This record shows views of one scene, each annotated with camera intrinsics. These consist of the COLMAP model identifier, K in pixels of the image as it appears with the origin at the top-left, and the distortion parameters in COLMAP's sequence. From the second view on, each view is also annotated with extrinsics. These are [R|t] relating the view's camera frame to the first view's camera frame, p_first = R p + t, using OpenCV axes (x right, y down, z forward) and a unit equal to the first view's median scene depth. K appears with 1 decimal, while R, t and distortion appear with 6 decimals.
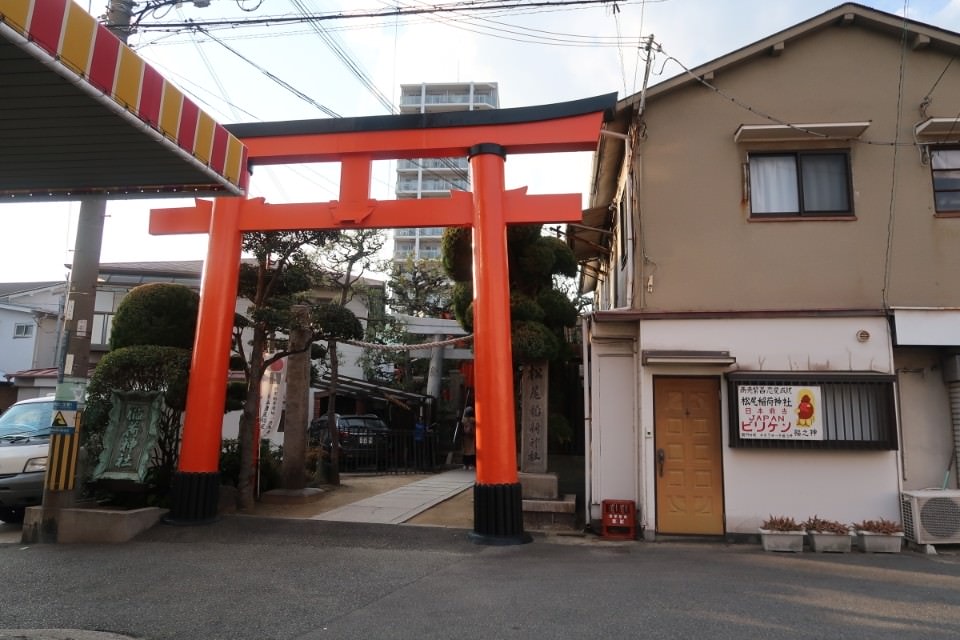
lens RADIAL K [[675.6, 0, 482.2], [0, 675.6, 313.6], [0, 0, 1]] dist [-0.012053, 0.003474]
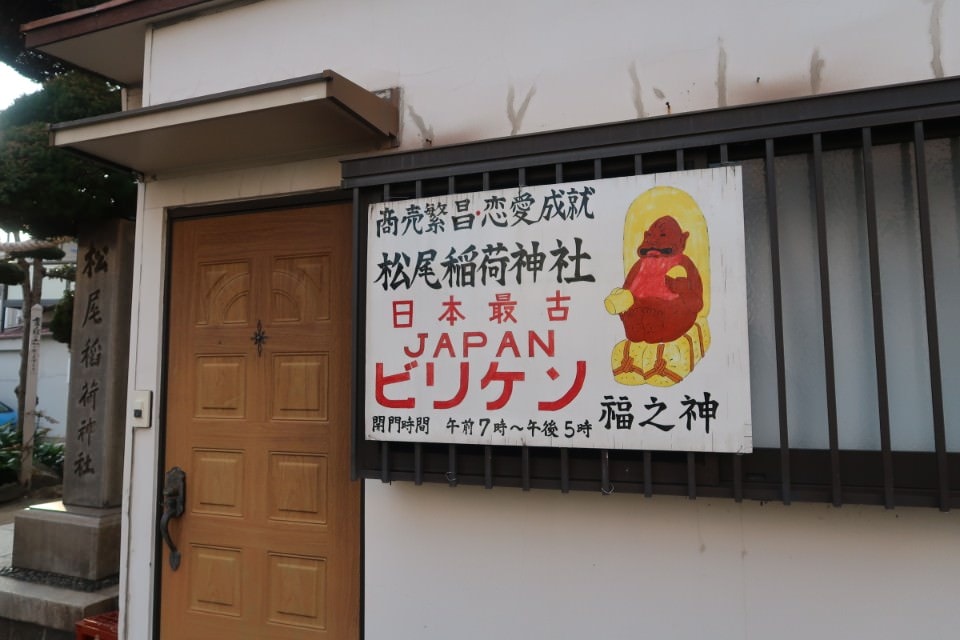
lens RADIAL K [[675.6, 0, 477.9], [0, 675.6, 322.8], [0, 0, 1]] dist [-0.012053, 0.003474]
pose [[0.973266, -0.039428, -0.226270, 0.469134], [0.056786, 0.995879, 0.070720, 0.133469], [0.222549, -0.081678, 0.971494, 0.795537]]
